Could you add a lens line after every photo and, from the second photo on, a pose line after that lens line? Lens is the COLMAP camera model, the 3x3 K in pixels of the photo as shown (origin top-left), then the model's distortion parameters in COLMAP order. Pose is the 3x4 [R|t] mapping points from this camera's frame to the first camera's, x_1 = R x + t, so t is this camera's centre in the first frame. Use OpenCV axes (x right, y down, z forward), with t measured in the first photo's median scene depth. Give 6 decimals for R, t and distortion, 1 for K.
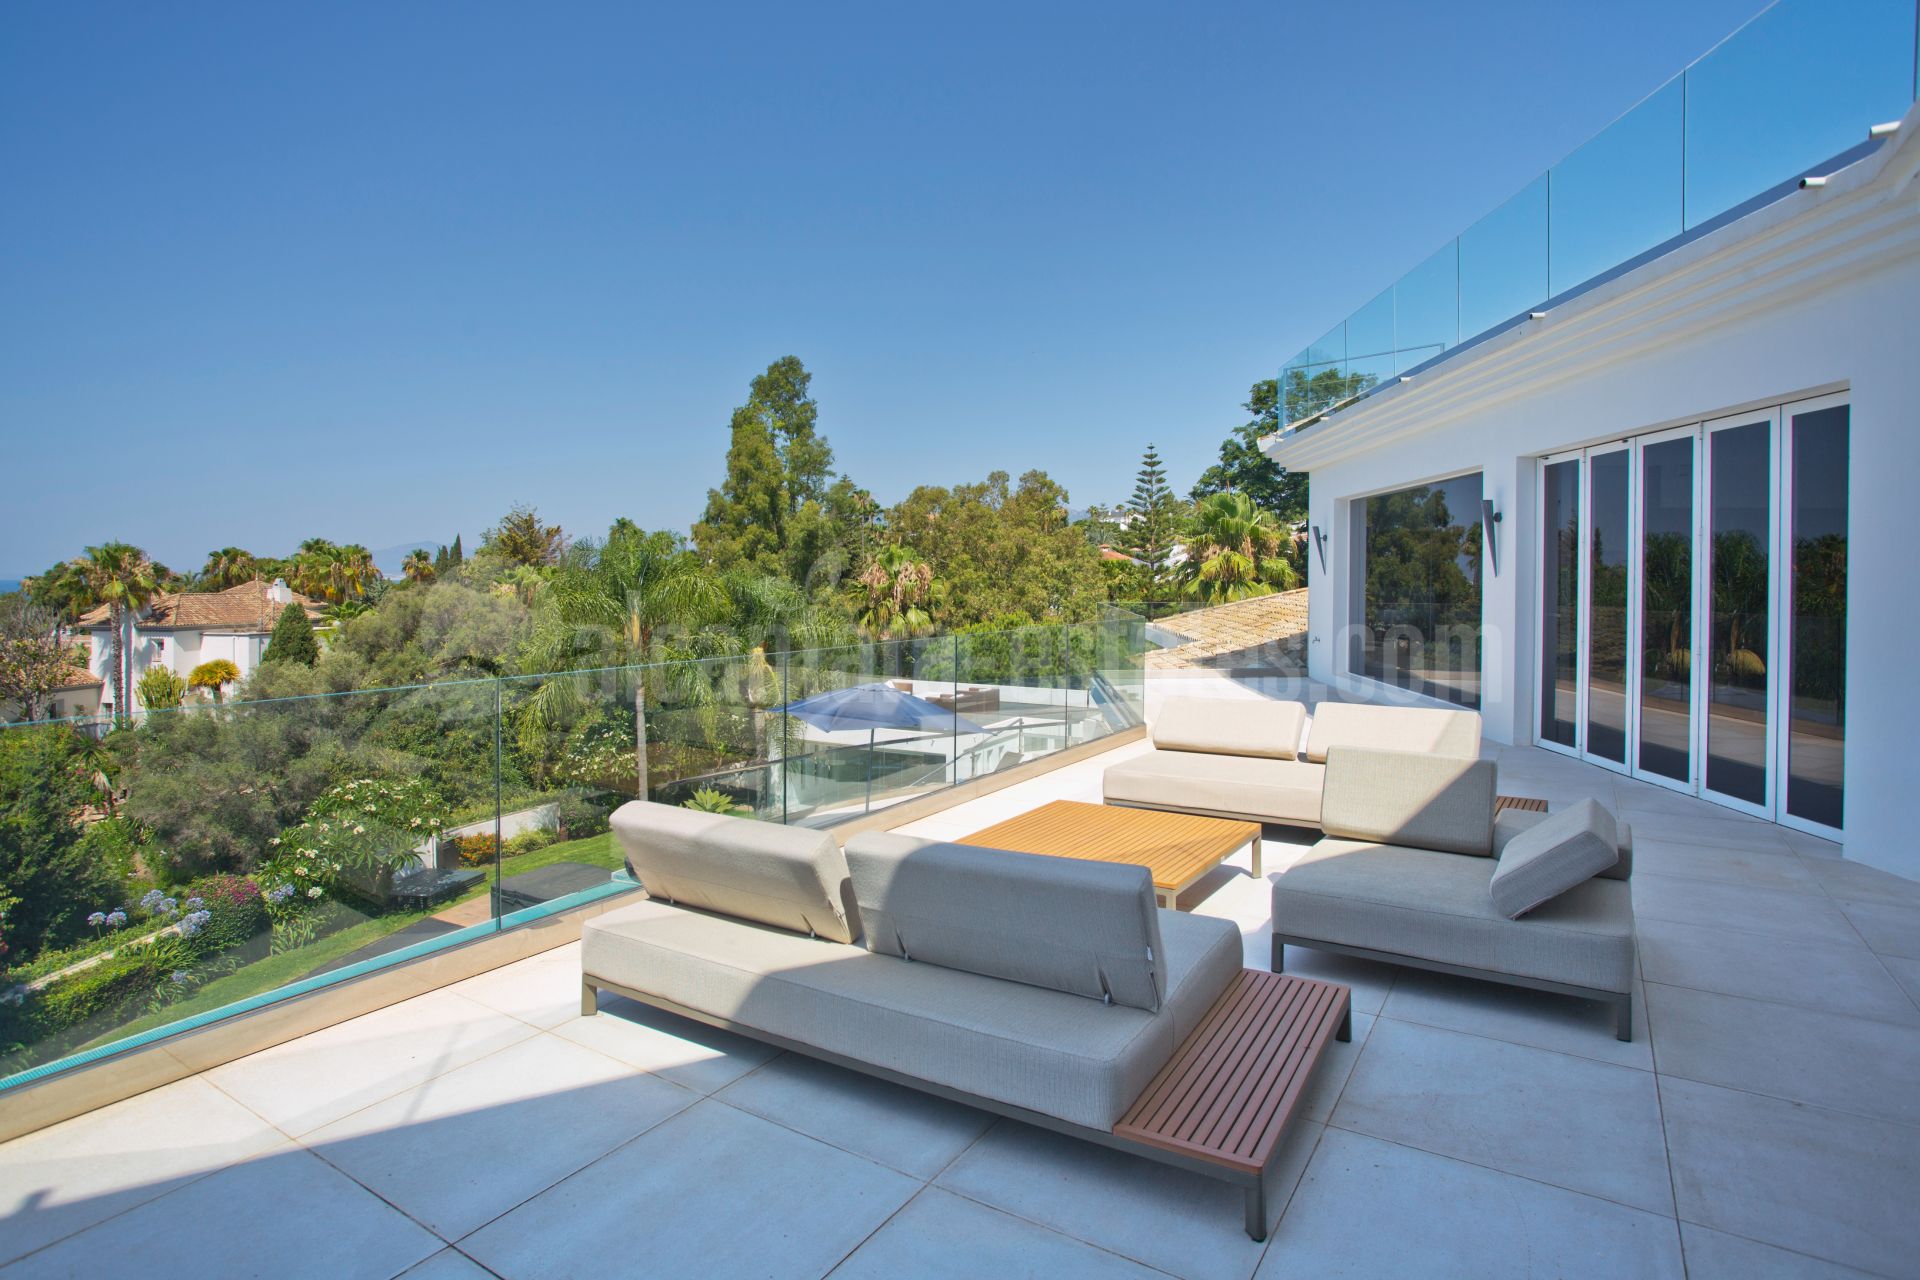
lens RADIAL K [[962.5, 0, 1009.5], [0, 962.5, 592.8], [0, 0, 1]] dist [-0.028698, 0.000549]
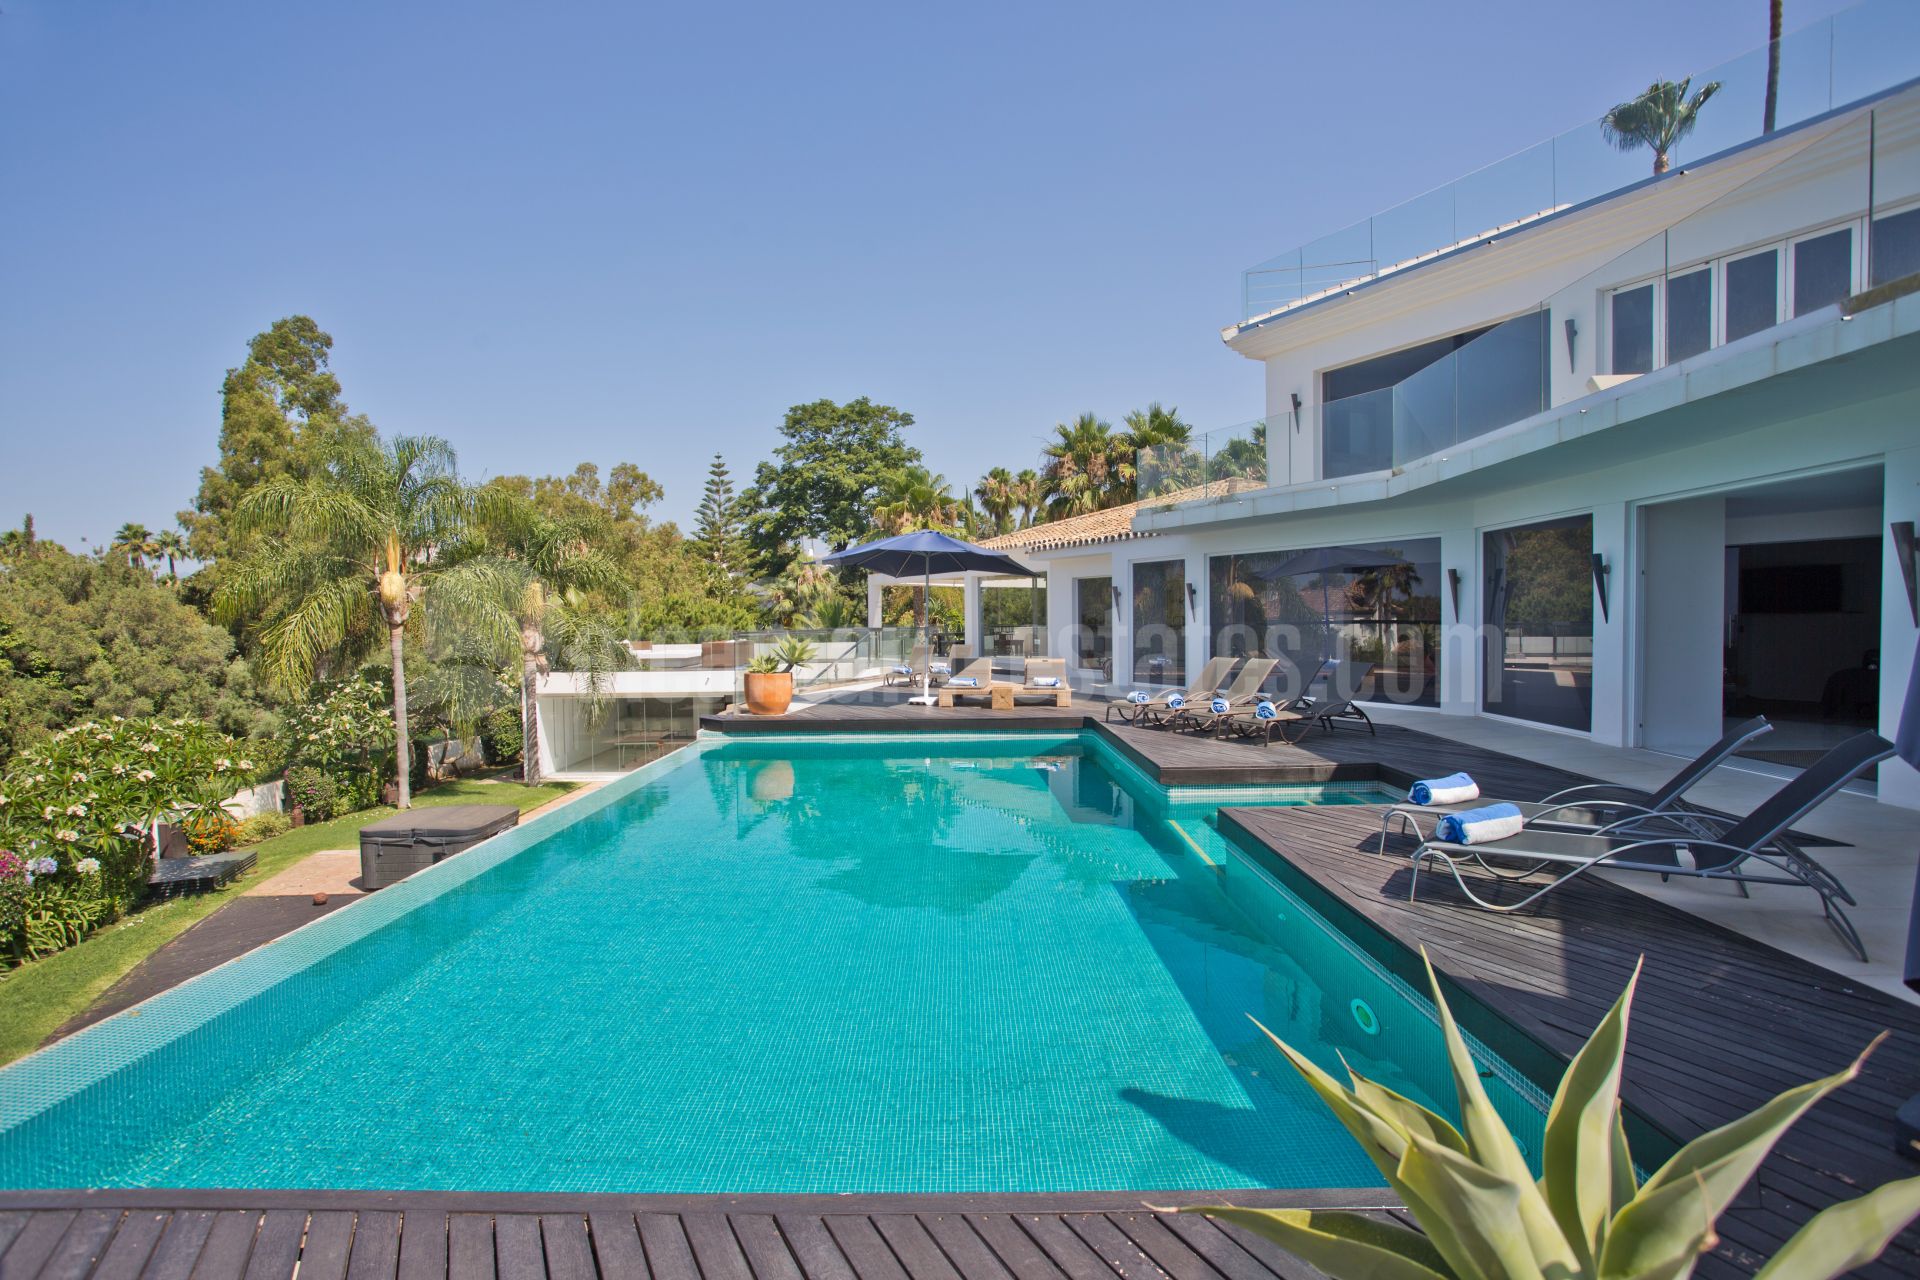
lens RADIAL K [[952.4, 0, 955.7], [0, 952.4, 642.1], [0, 0, 1]] dist [-0.021589, 0.000458]
pose [[0.867723, -0.034591, 0.495843, -0.161721], [0.037040, 0.999302, 0.004893, 0.054293], [-0.495667, 0.014121, 0.868398, 0.030198]]
